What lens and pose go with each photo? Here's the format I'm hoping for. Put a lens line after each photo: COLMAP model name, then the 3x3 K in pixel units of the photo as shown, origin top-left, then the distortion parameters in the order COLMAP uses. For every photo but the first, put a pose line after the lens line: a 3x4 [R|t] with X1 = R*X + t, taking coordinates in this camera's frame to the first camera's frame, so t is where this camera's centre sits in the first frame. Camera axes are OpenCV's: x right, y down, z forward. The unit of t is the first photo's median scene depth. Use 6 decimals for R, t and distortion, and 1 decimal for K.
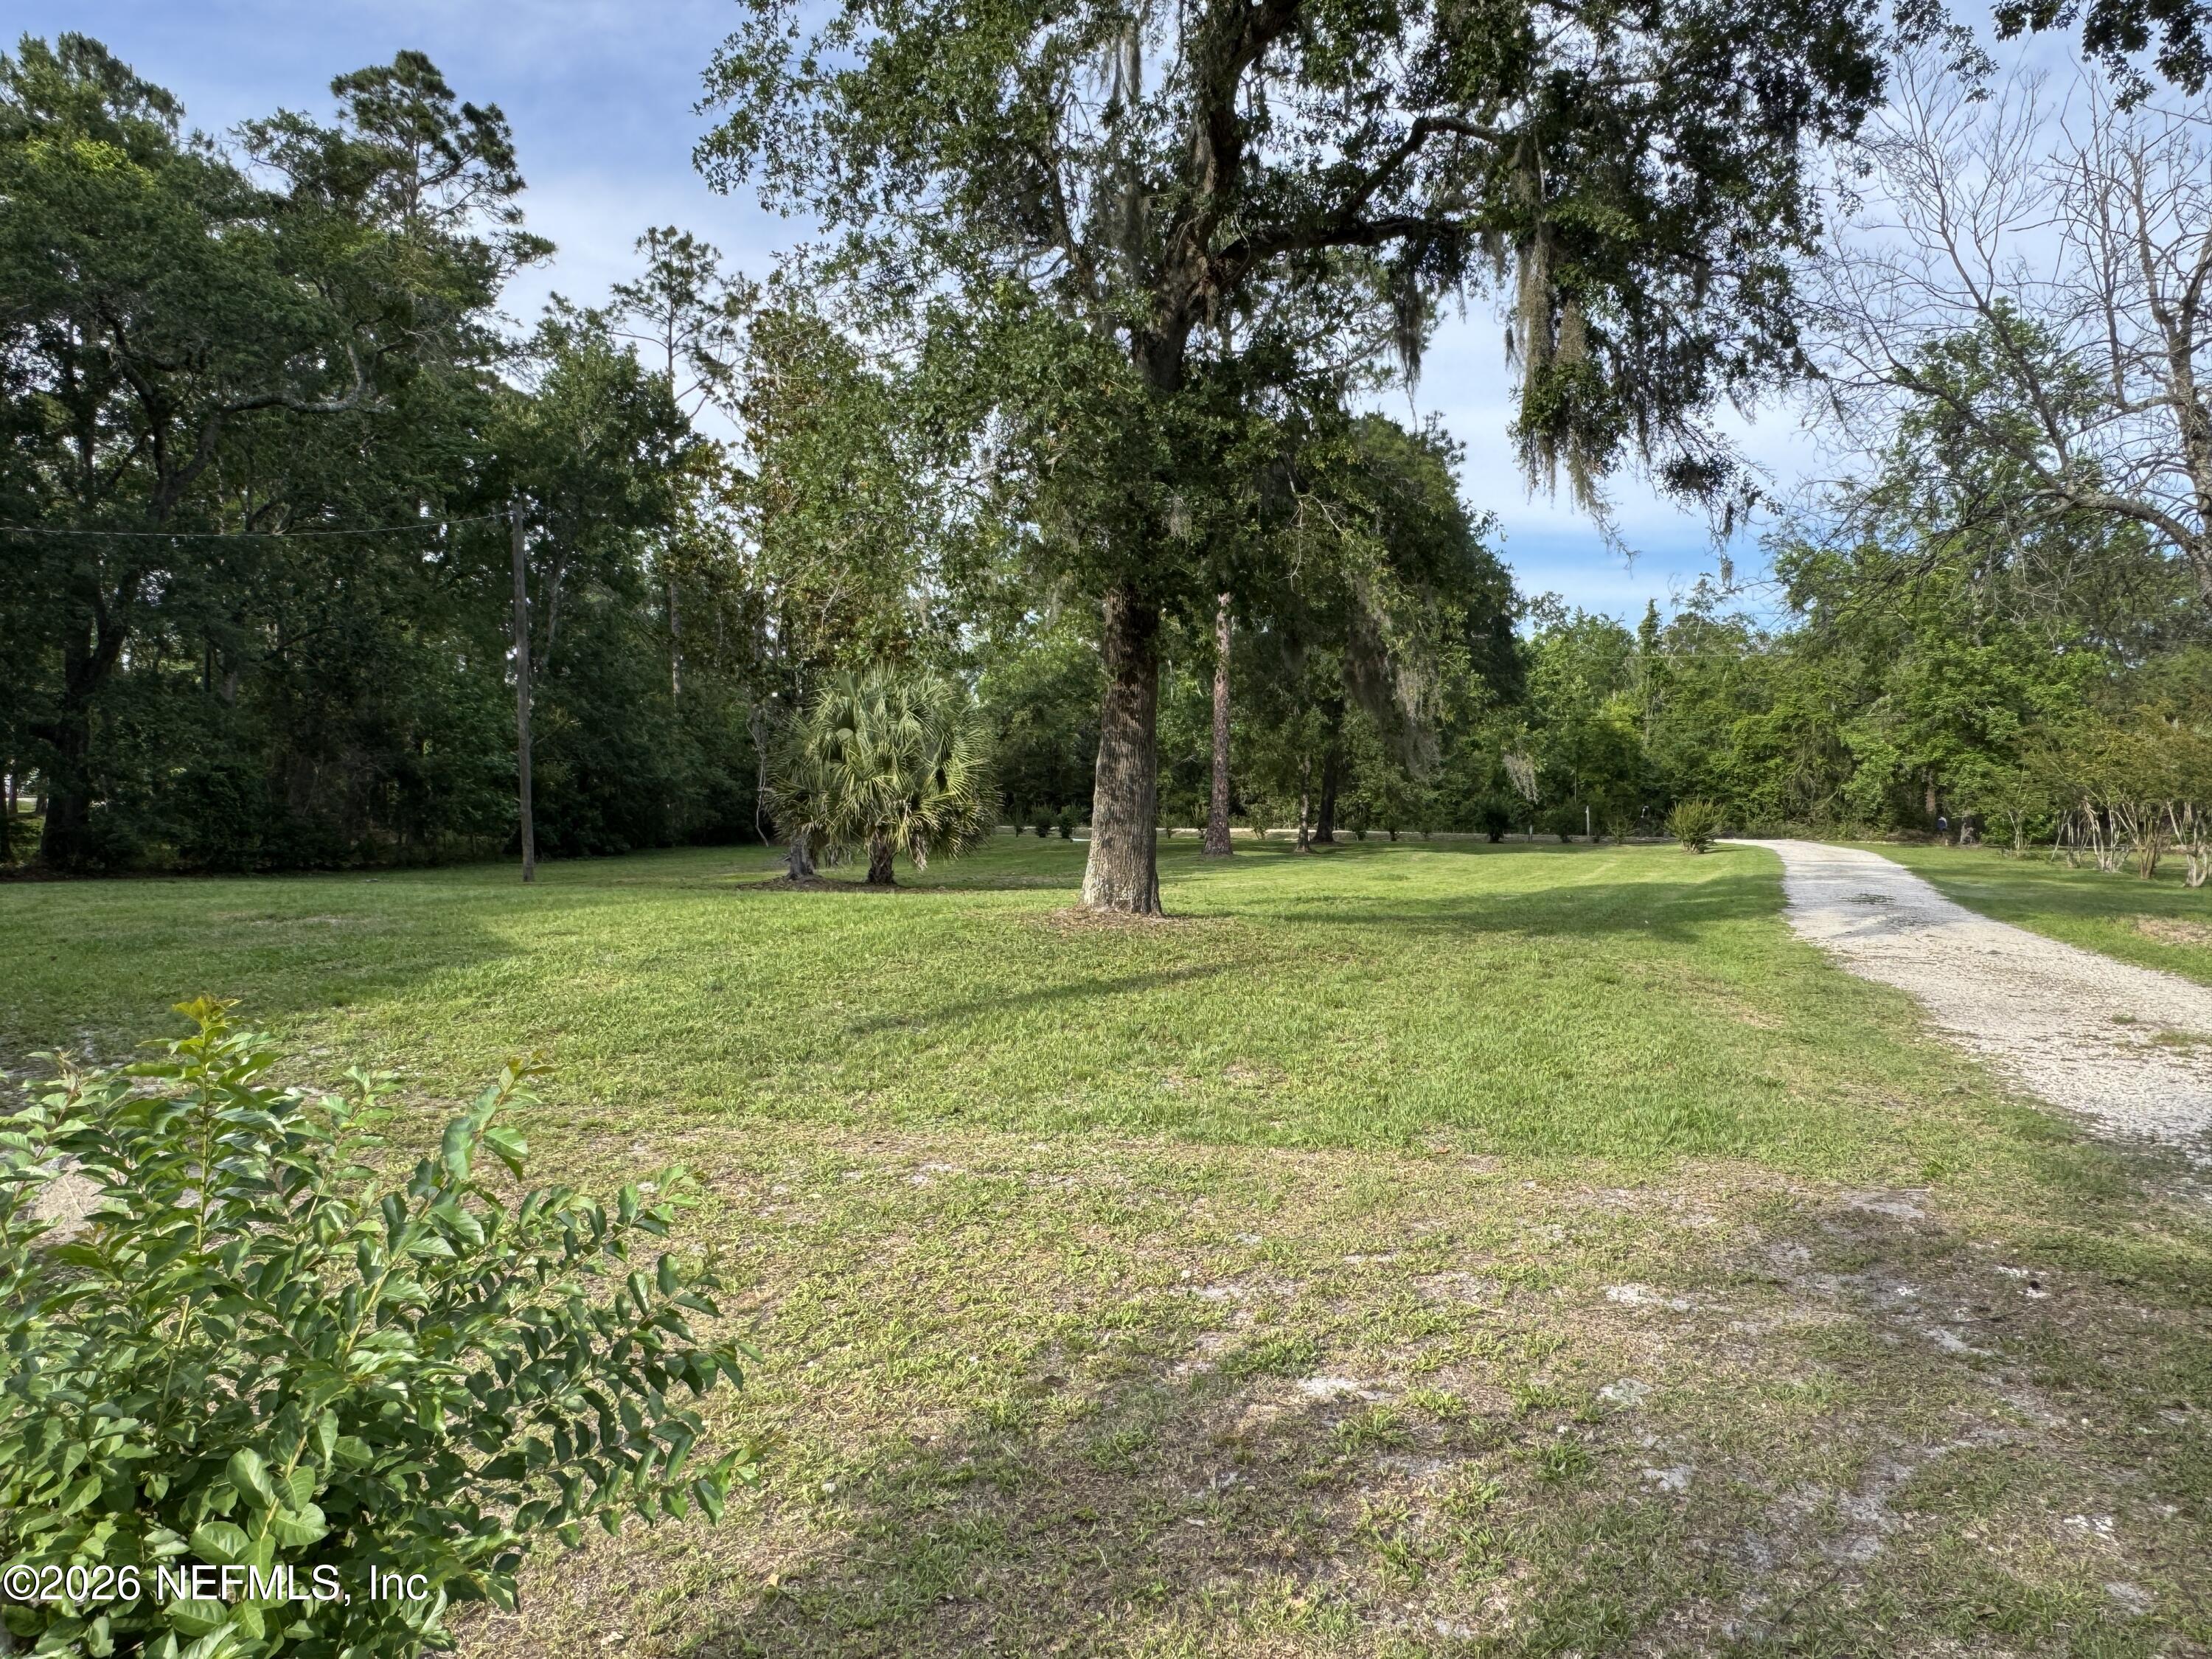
lens RADIAL K [[1473.8, 0, 1105.2], [0, 1473.8, 832.6], [0, 0, 1]] dist [-0.003979, -0.002697]
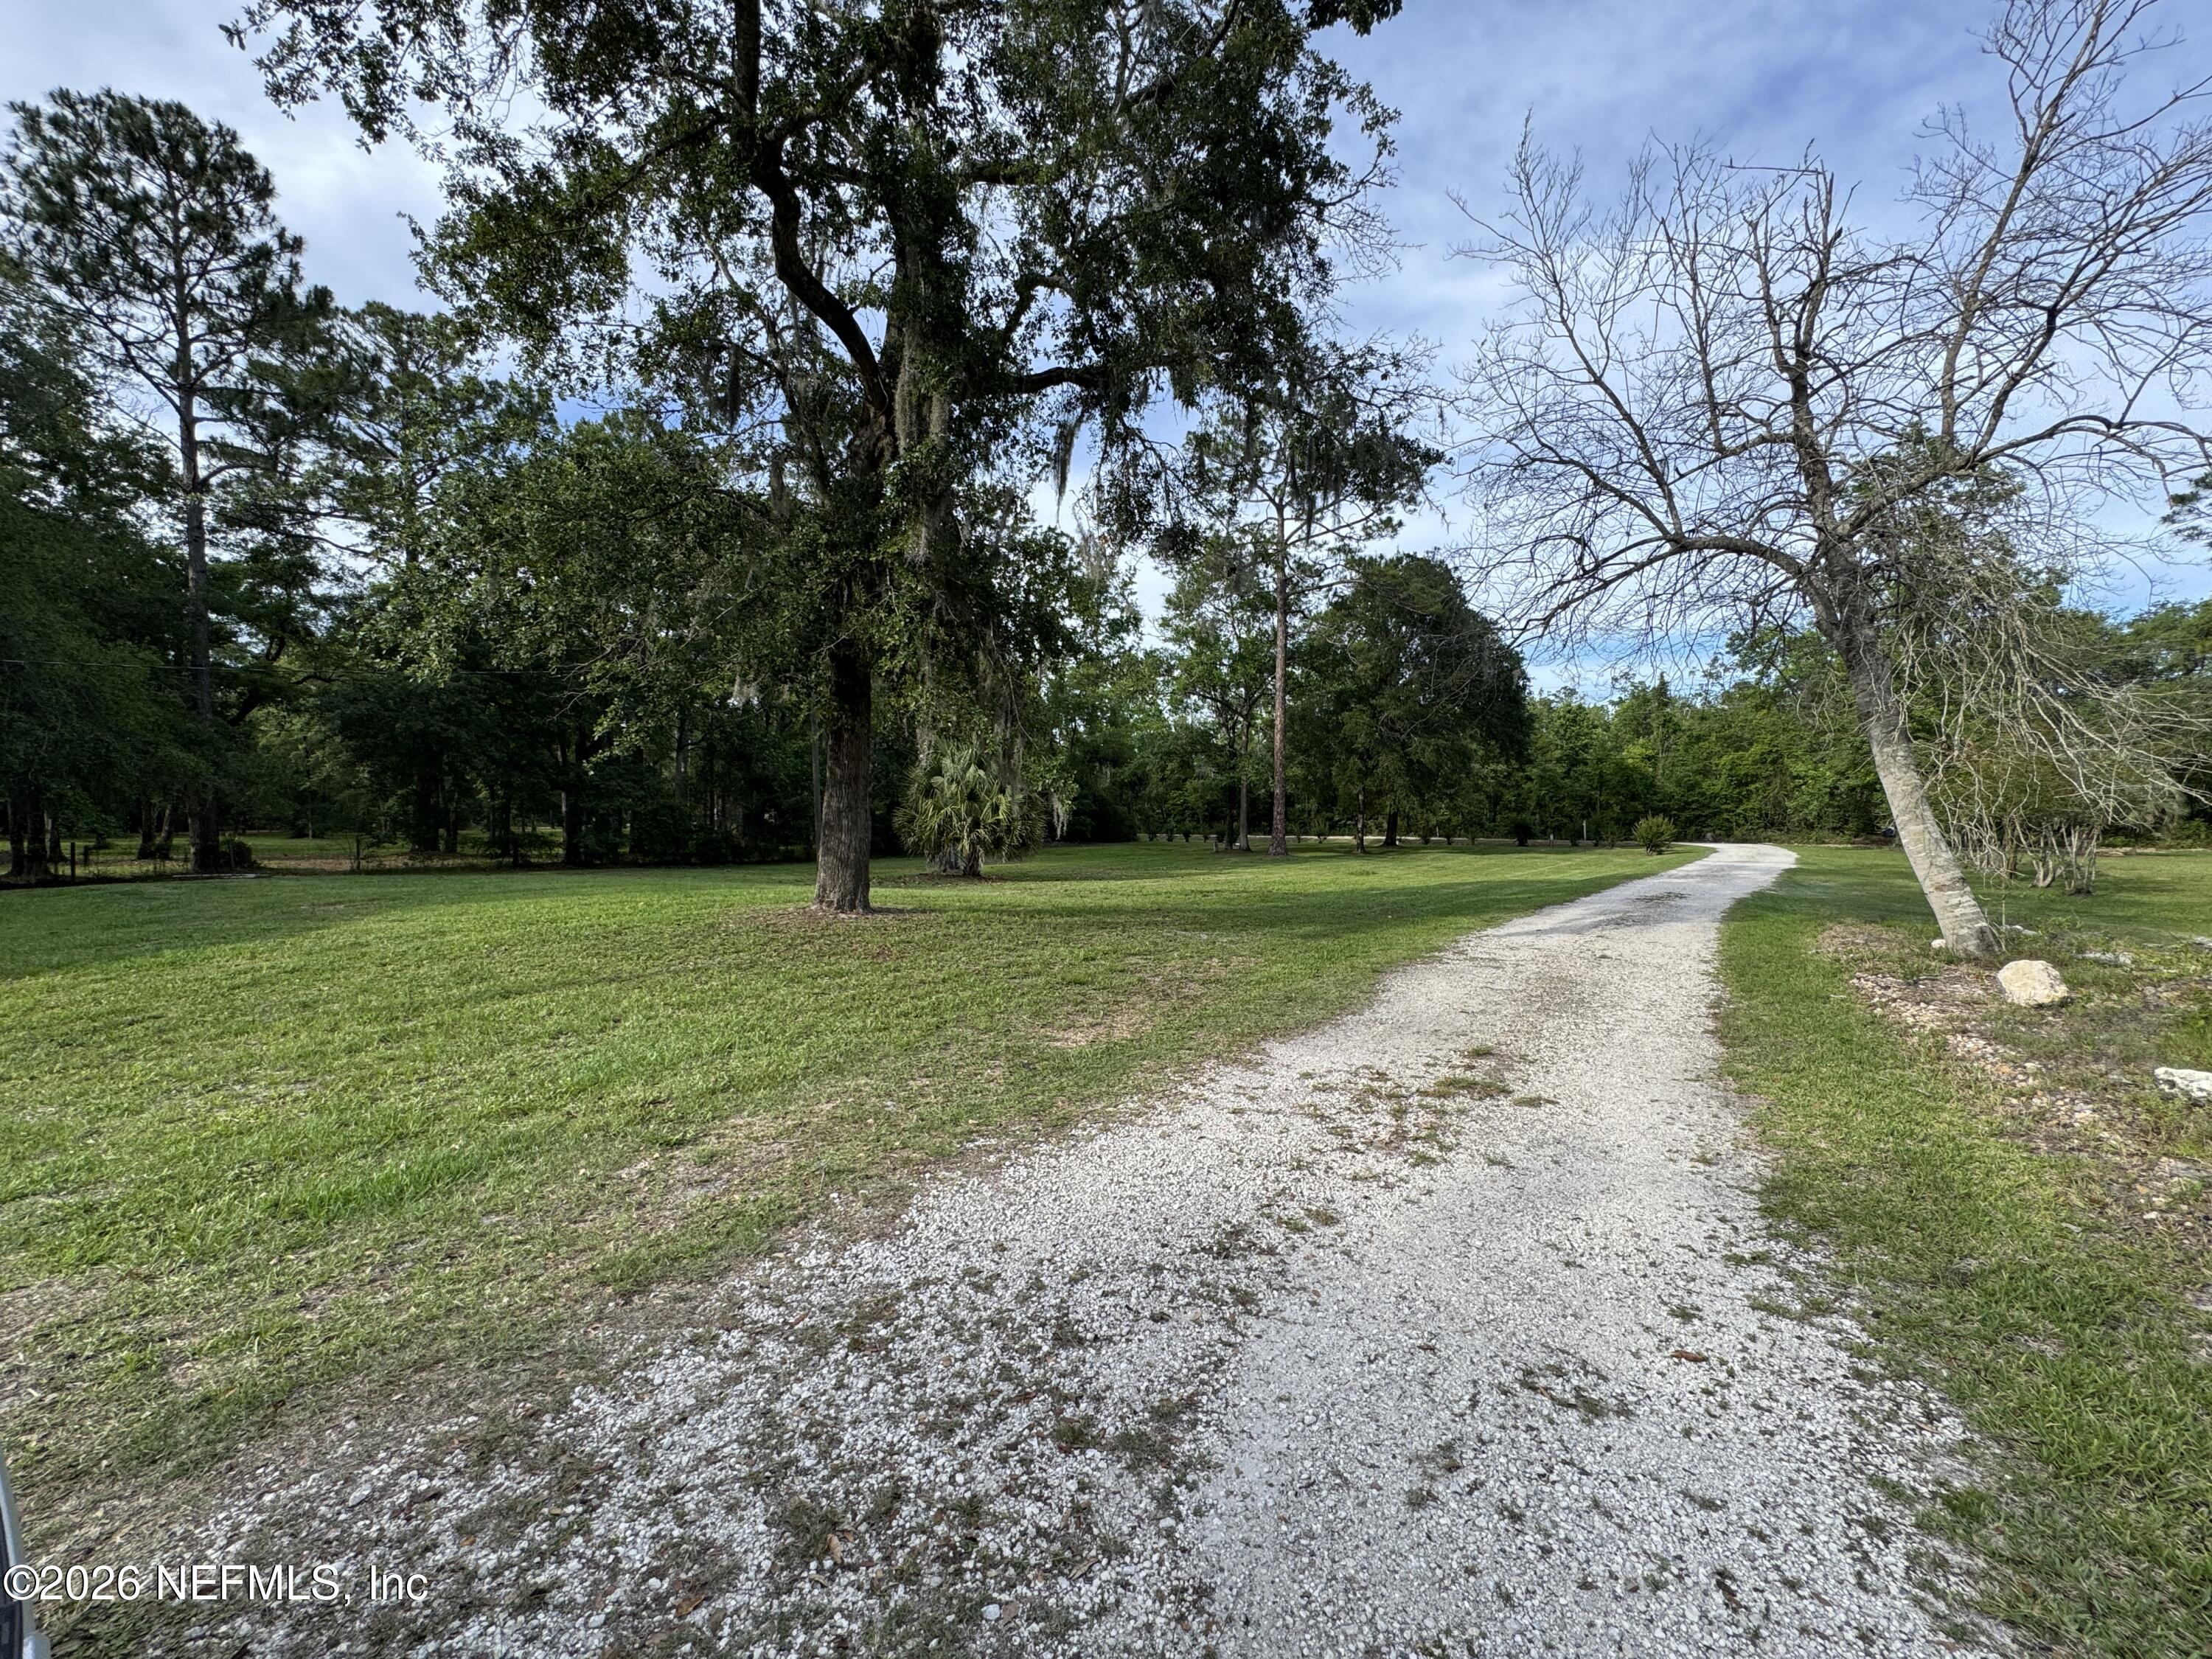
lens RADIAL K [[891.2, 0, 1106.7], [0, 891.2, 824.6], [0, 0, 1]] dist [0.001800, 0.000084]
pose [[0.968025, -0.006206, -0.250776, 0.229585], [0.002516, 0.999884, -0.015033, -0.004801], [0.250840, 0.013921, 0.967928, 0.142337]]
